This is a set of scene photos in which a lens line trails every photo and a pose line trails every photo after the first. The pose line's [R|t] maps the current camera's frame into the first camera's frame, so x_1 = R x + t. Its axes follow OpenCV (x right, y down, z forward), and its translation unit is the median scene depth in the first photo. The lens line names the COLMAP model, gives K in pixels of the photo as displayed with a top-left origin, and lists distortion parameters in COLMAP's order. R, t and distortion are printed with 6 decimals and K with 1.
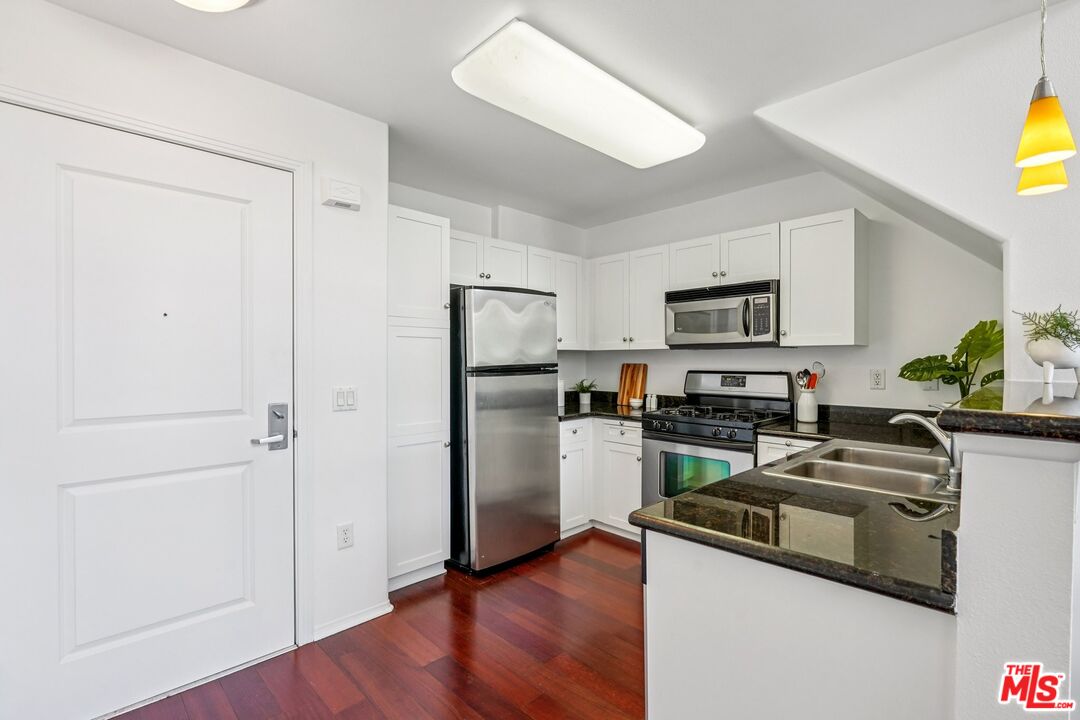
lens RADIAL K [[500.7, 0, 537.5], [0, 500.7, 364.3], [0, 0, 1]] dist [-0.003224, 0.001377]
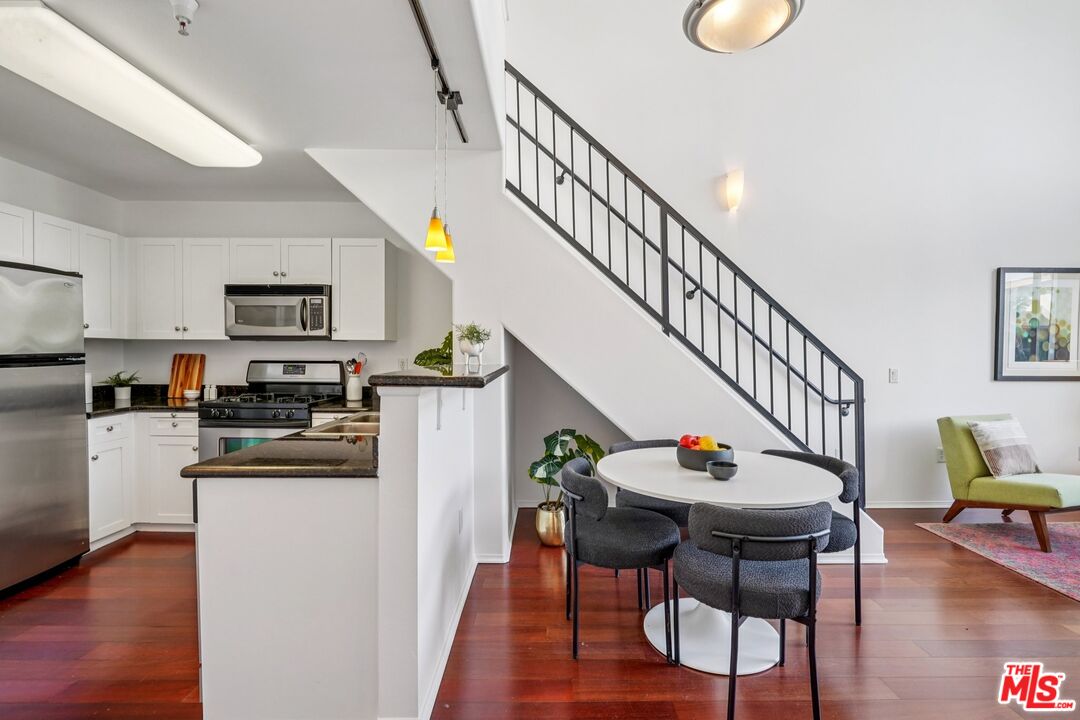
lens RADIAL K [[500.7, 0, 544.9], [0, 500.7, 359.9], [0, 0, 1]] dist [-0.003224, 0.001377]
pose [[0.692954, -0.005648, 0.720960, -0.034928], [-0.000331, 0.999967, 0.008152, 0.002847], [-0.720982, -0.005888, 0.692929, -0.209931]]
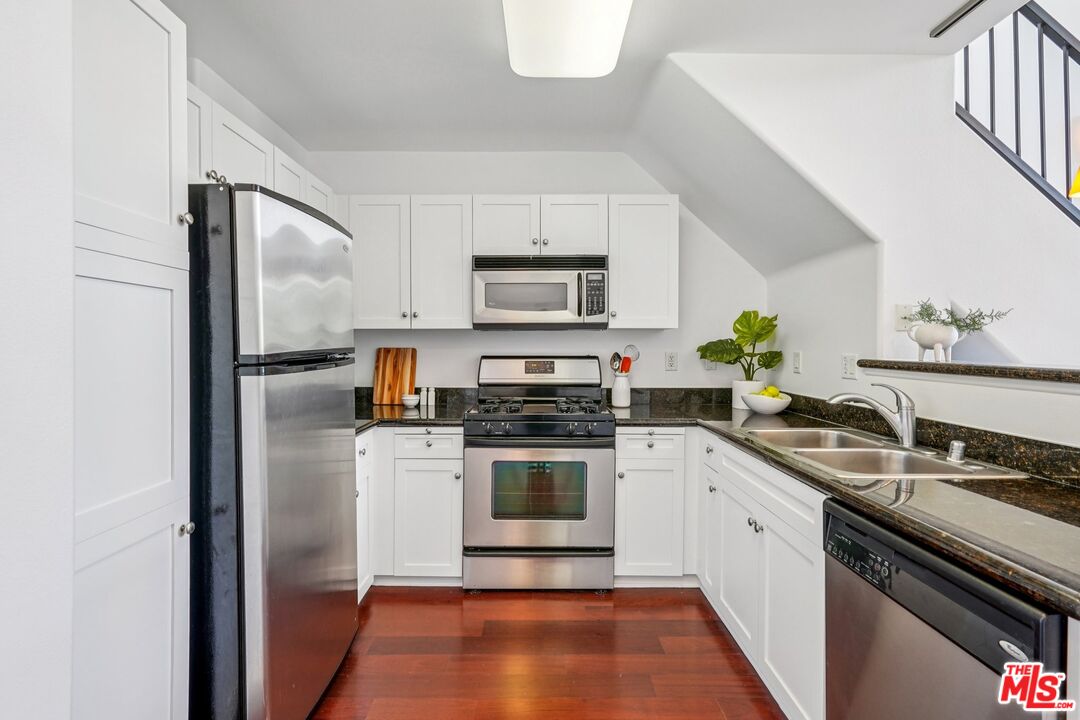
lens RADIAL K [[500.7, 0, 538.5], [0, 500.7, 352.6], [0, 0, 1]] dist [-0.003224, 0.001377]
pose [[0.691456, -0.010591, 0.722341, -0.260998], [0.005361, 0.999940, 0.009530, -0.000309], [-0.722399, -0.002717, 0.691471, 0.425203]]
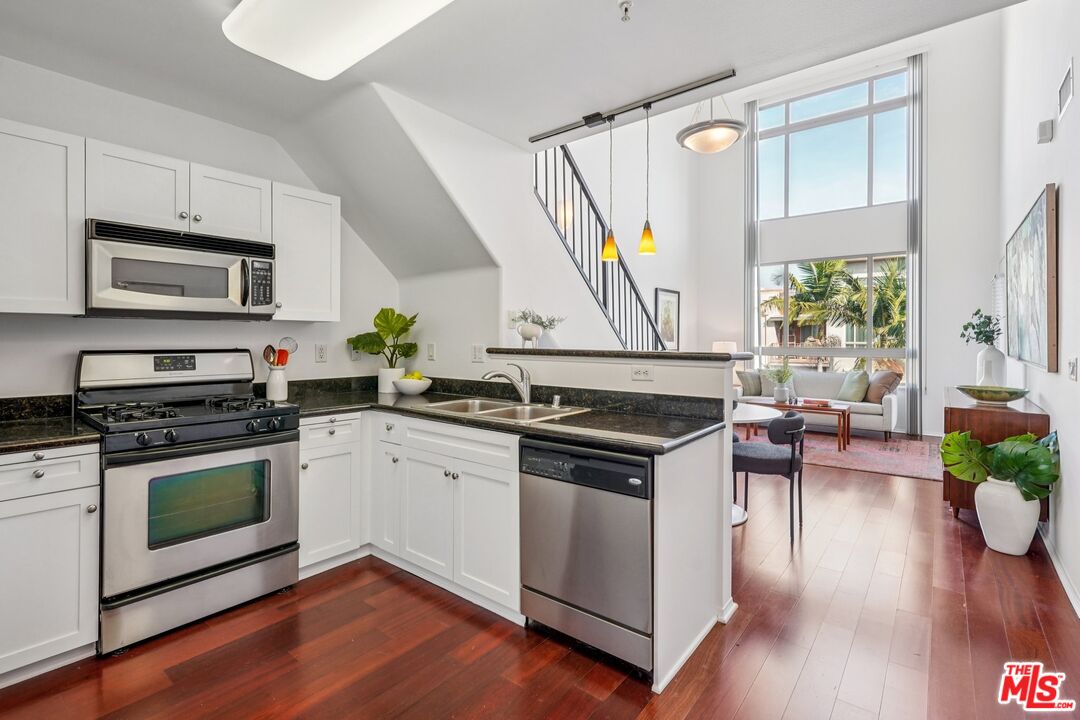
lens RADIAL K [[500.7, 0, 538.5], [0, 500.7, 339.1], [0, 0, 1]] dist [-0.003224, 0.001377]
pose [[-0.121218, 0.000430, 0.992626, -0.434271], [0.006345, 0.999980, 0.000341, 0.001475], [-0.992606, 0.006339, -0.121218, 0.599425]]
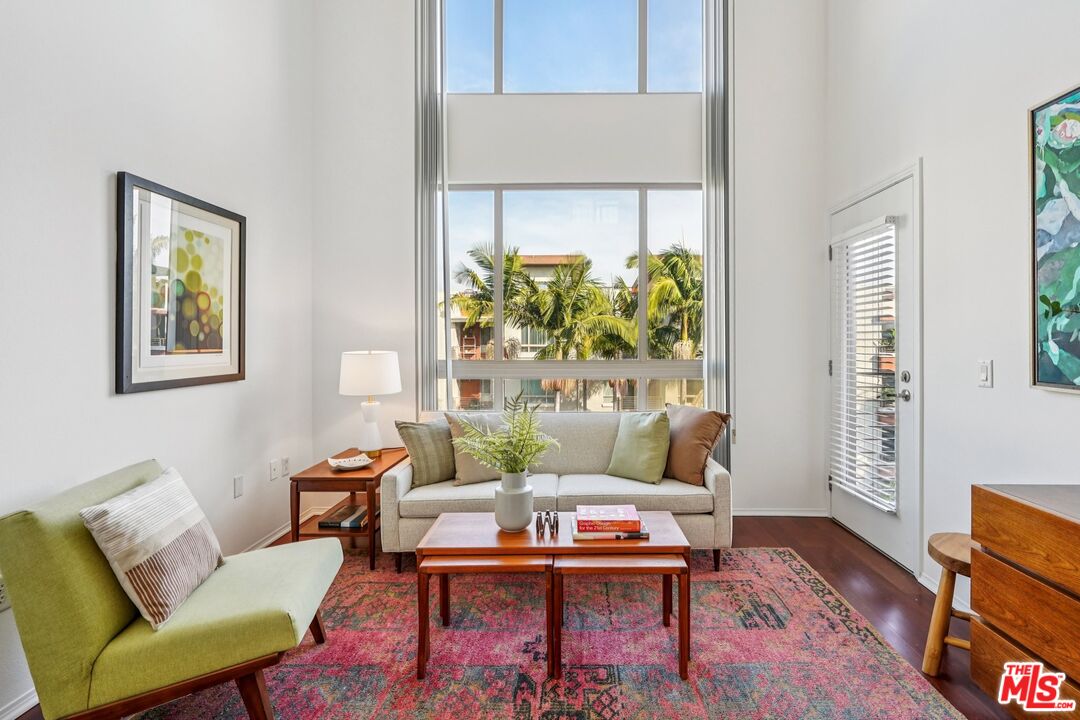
lens RADIAL K [[500.7, 0, 562.3], [0, 500.7, 341.2], [0, 0, 1]] dist [-0.003224, 0.001377]
pose [[-0.701455, 0.004790, 0.712698, 0.796001], [0.011506, 0.999923, 0.004604, 0.000934], [-0.712621, 0.011430, -0.701456, -0.113735]]
